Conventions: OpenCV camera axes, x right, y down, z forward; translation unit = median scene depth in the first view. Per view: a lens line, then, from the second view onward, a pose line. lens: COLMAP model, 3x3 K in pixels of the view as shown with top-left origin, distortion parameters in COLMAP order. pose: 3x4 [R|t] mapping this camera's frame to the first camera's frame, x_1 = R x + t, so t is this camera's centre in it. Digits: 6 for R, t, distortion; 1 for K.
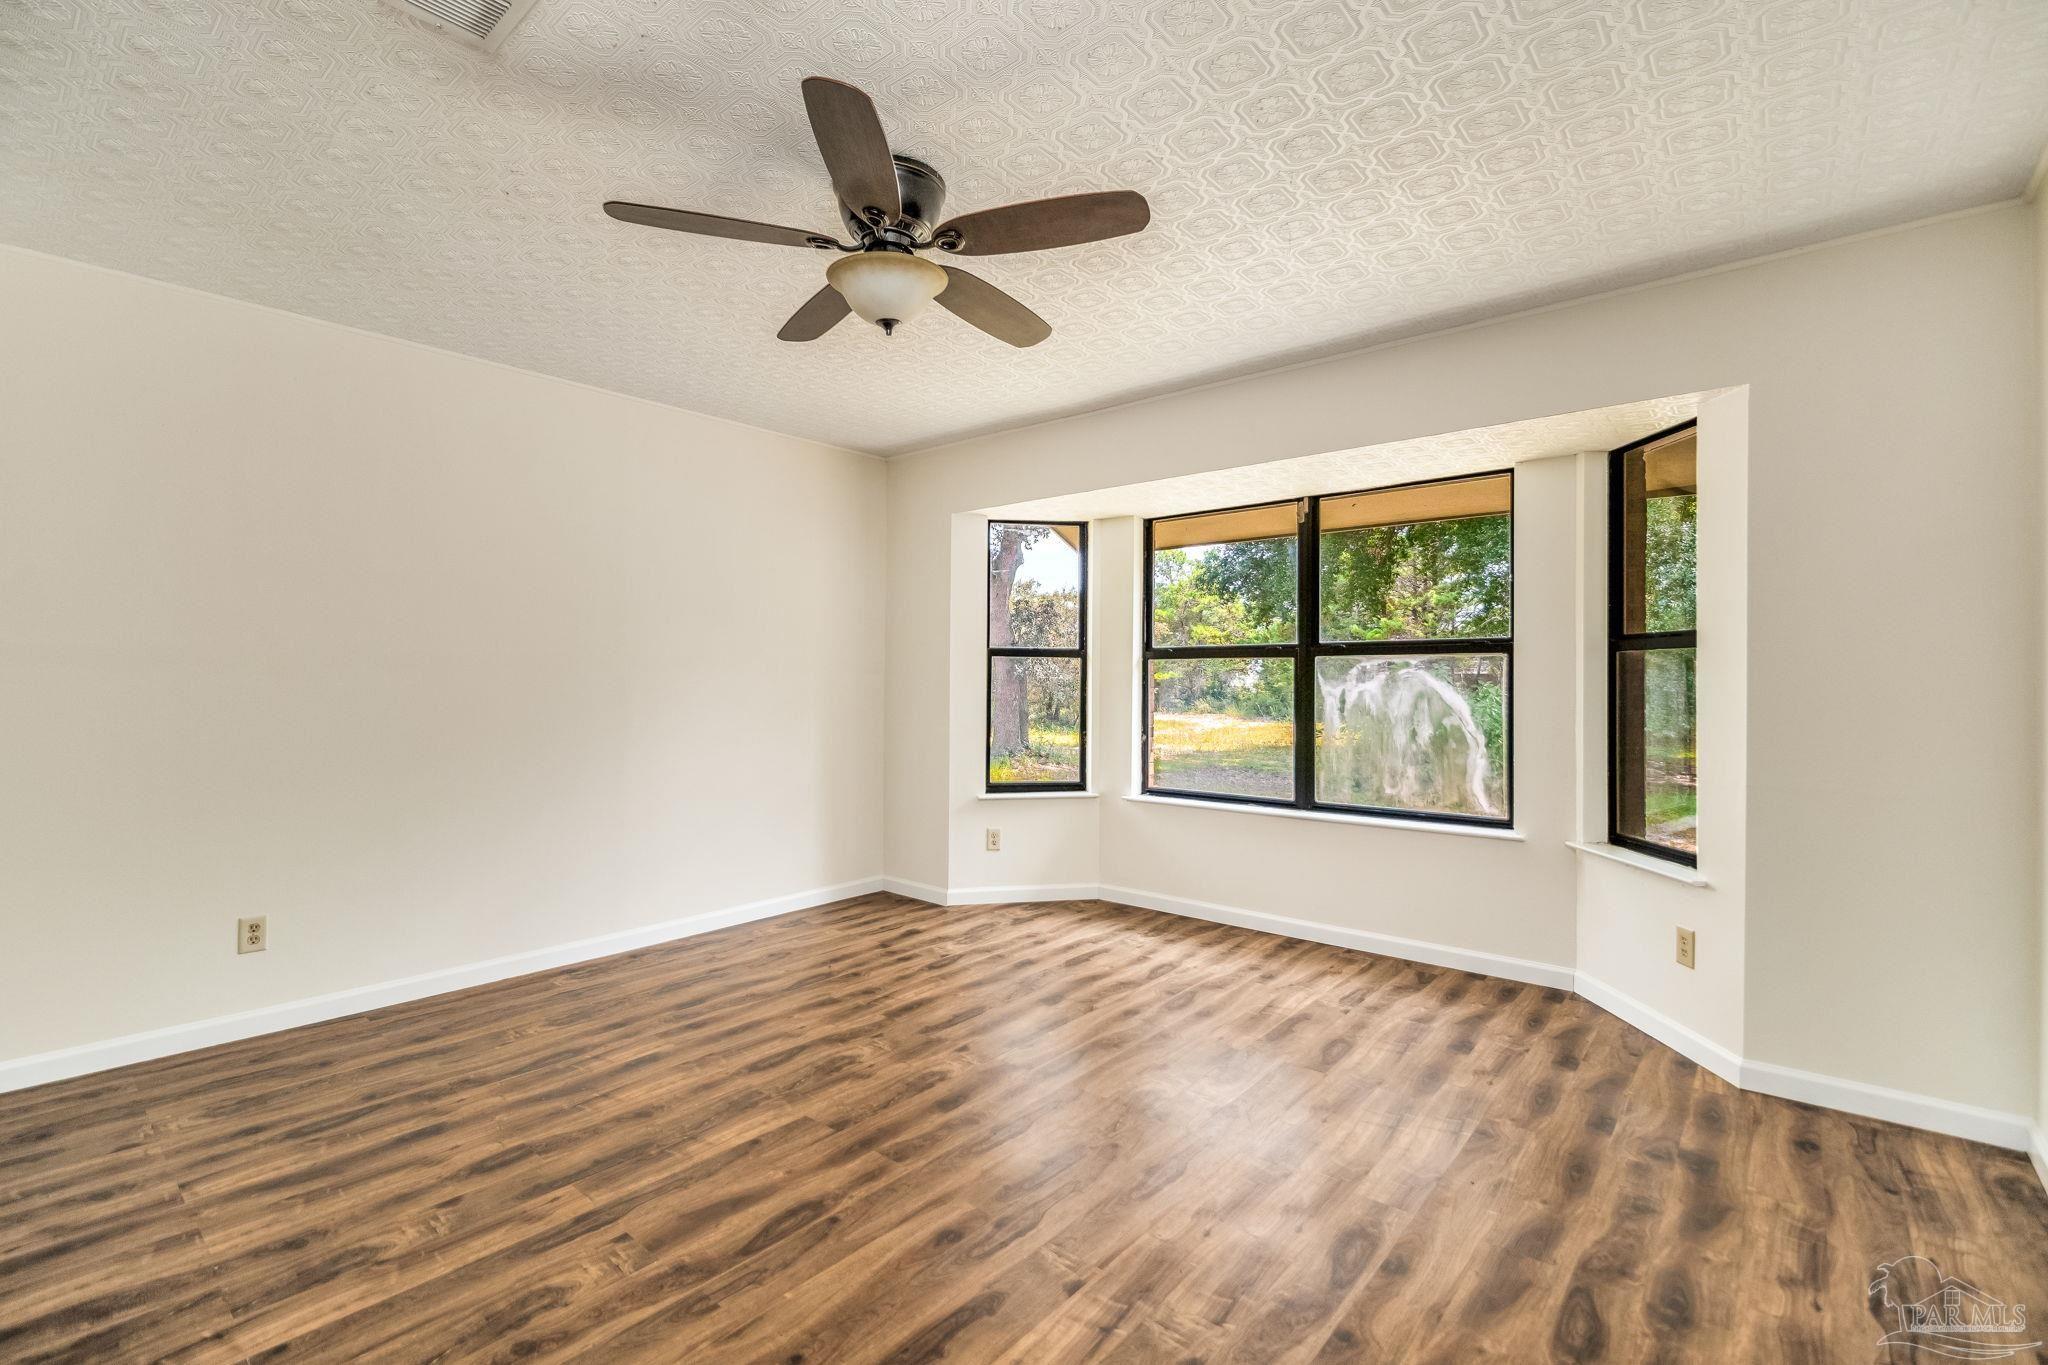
lens RADIAL K [[911.8, 0, 1012.3], [0, 911.8, 669.2], [0, 0, 1]] dist [0.014593, -0.014141]
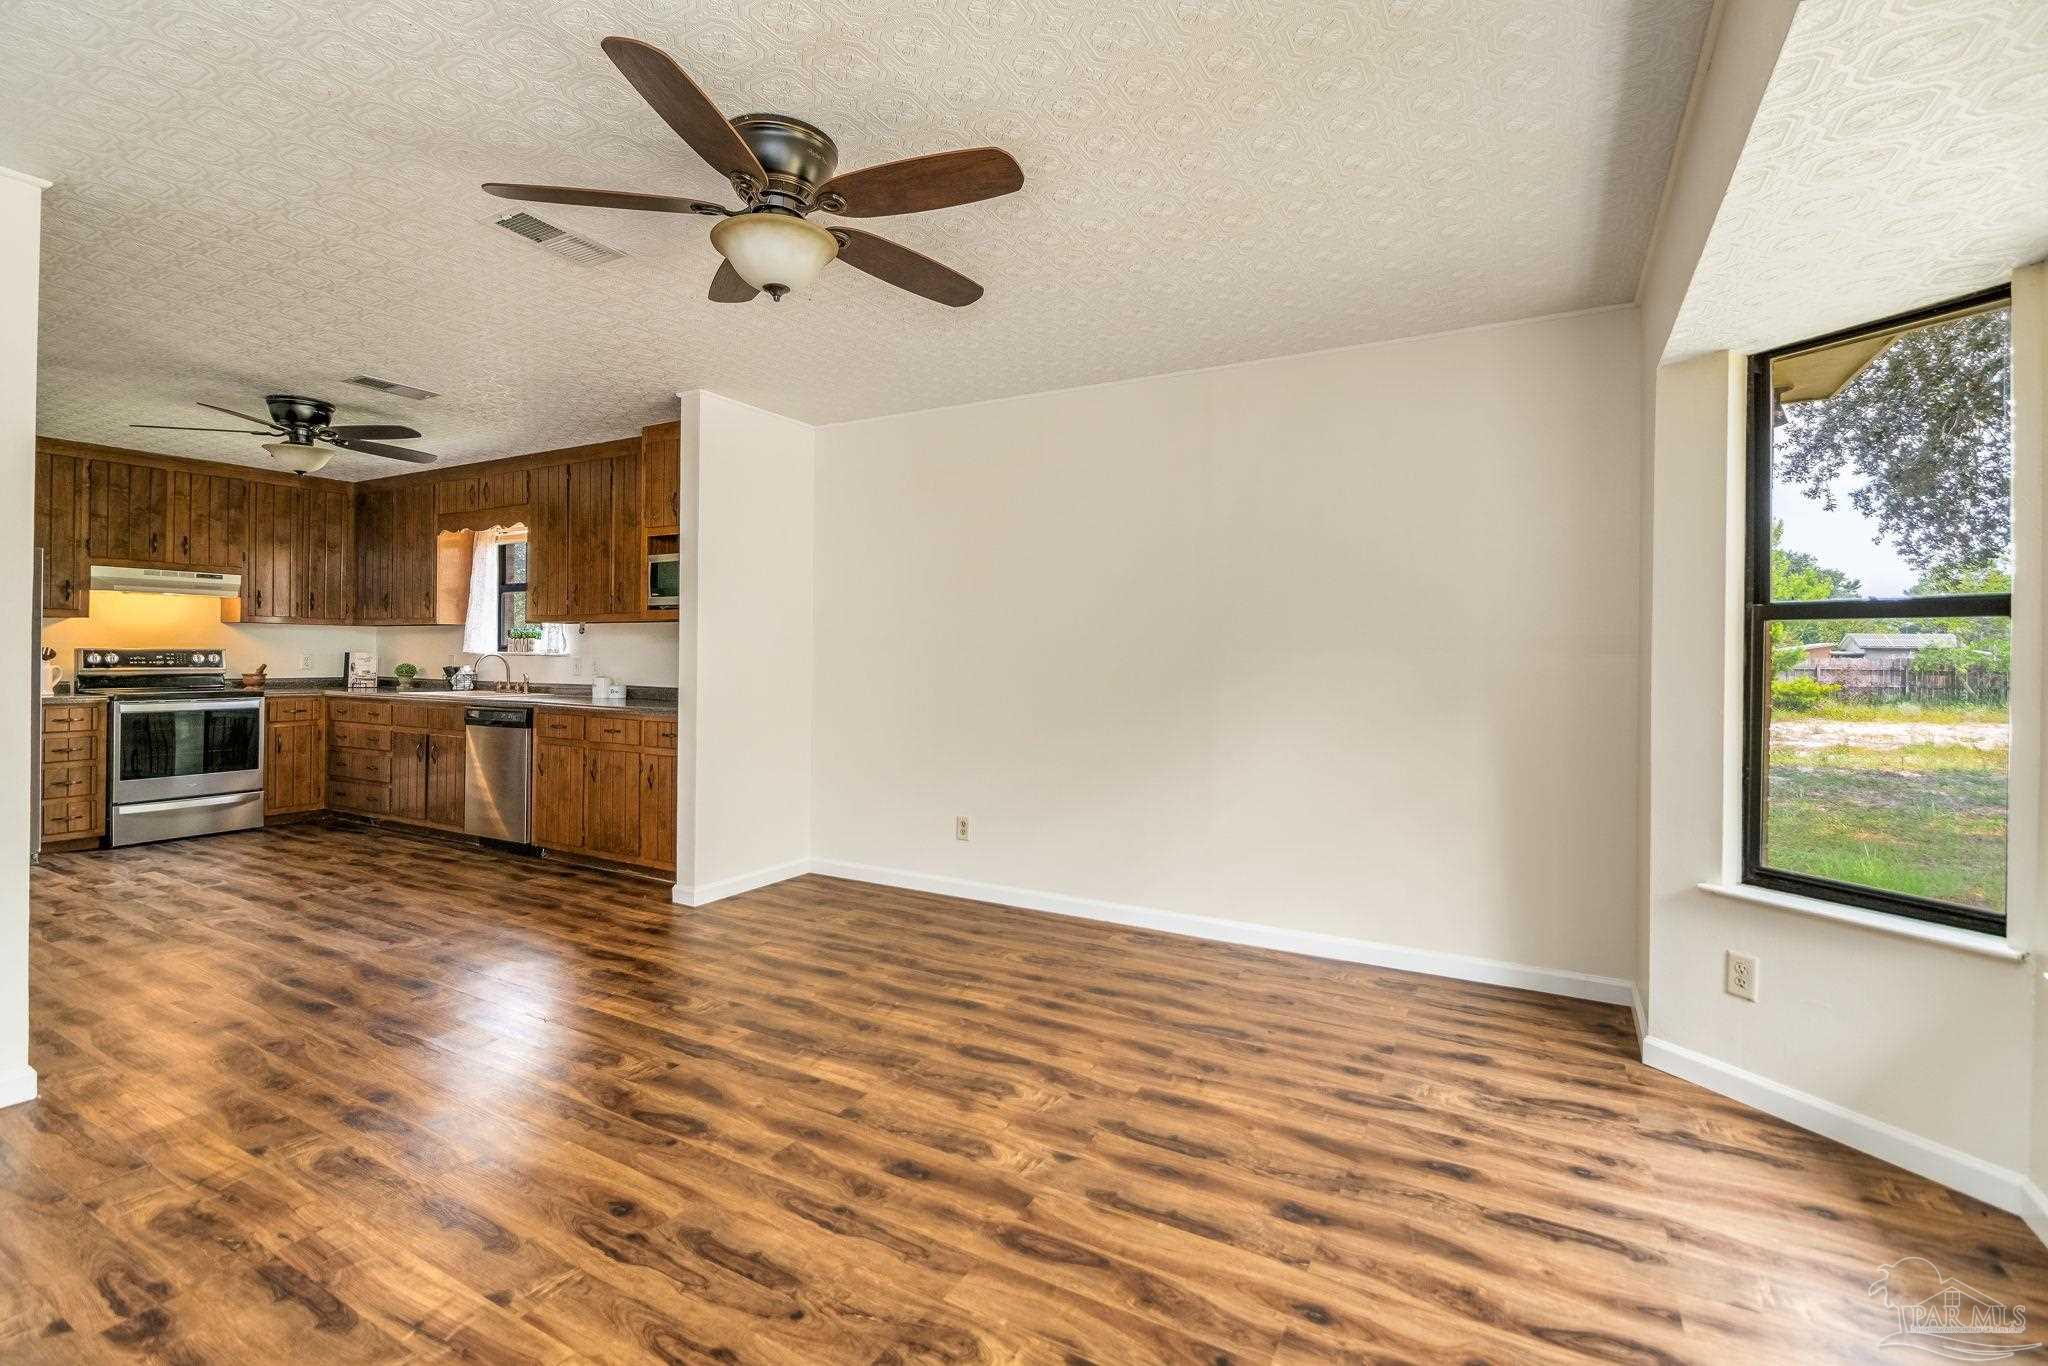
lens RADIAL K [[915.5, 0, 1017.6], [0, 915.5, 654.4], [0, 0, 1]] dist [0.013026, -0.013136]
pose [[0.192615, -0.002679, -0.981271, 0.653353], [0.001328, 0.999996, -0.002470, 0.009293], [0.981274, -0.000827, 0.192617, 0.799163]]
